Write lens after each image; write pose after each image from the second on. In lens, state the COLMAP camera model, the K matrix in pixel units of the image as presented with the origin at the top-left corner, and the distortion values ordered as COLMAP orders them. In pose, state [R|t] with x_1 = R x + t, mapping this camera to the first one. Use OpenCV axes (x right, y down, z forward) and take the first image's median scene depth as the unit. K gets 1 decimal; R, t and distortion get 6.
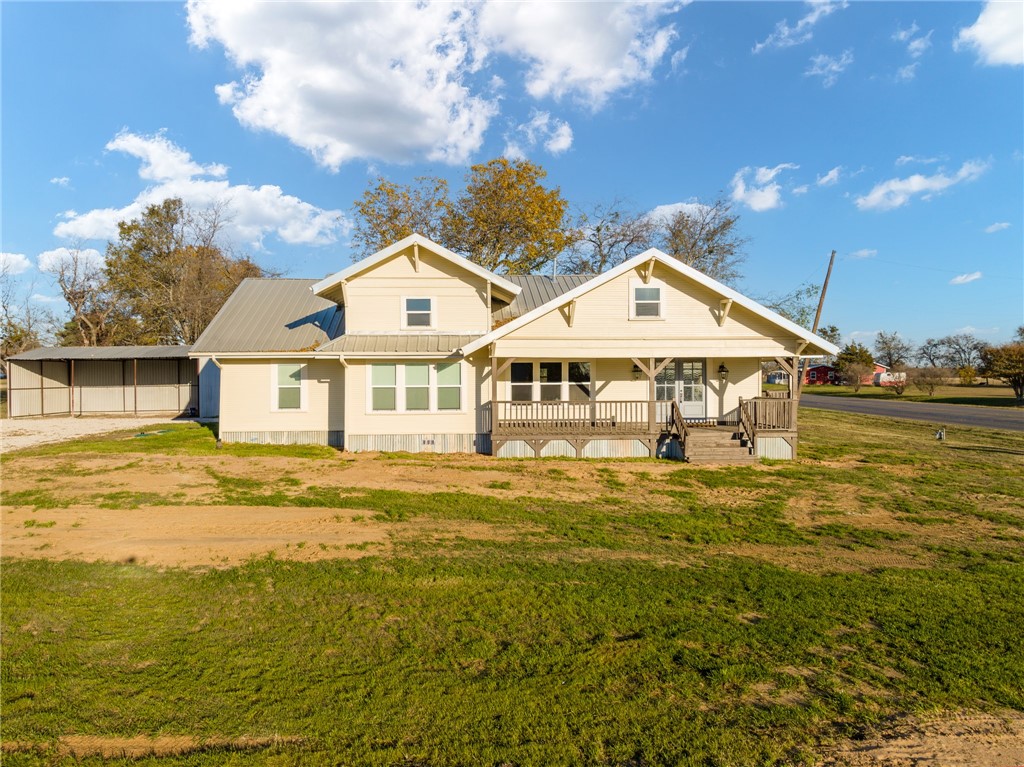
lens RADIAL K [[730.1, 0, 498.1], [0, 730.1, 399.2], [0, 0, 1]] dist [-0.027088, 0.003190]
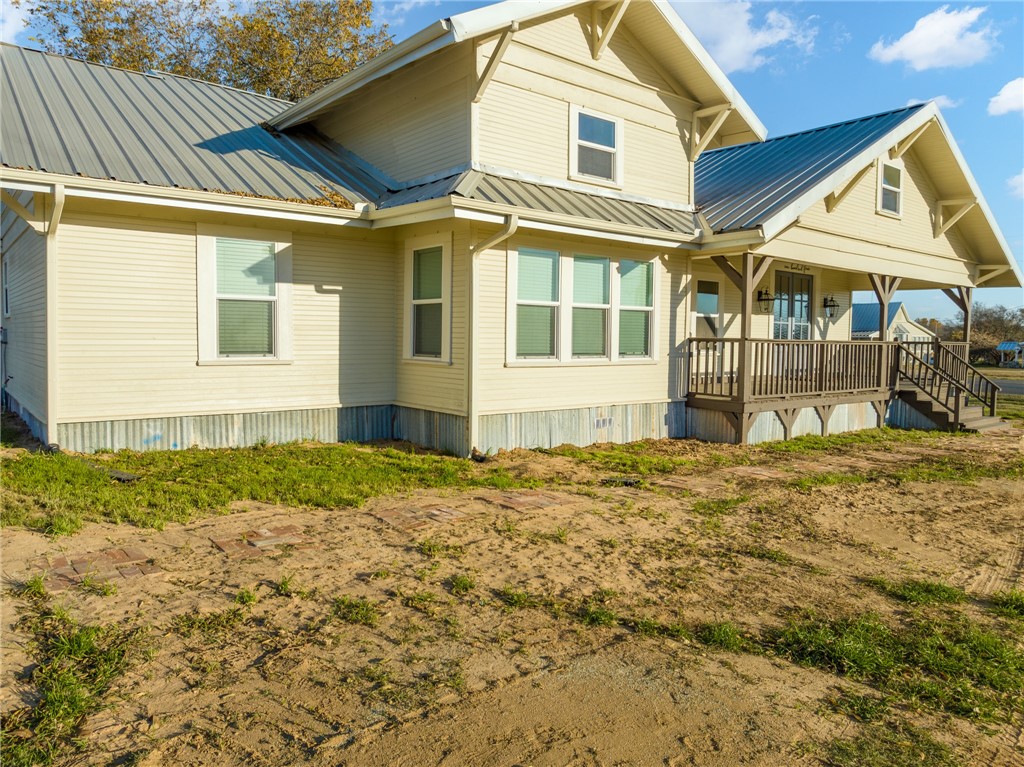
lens RADIAL K [[730.1, 0, 504.6], [0, 730.1, 383.2], [0, 0, 1]] dist [-0.027088, 0.003190]
pose [[0.810998, -0.022289, 0.584625, -0.430326], [0.004700, 0.999490, 0.031585, 0.017189], [-0.585031, -0.022868, 0.810689, 0.647549]]
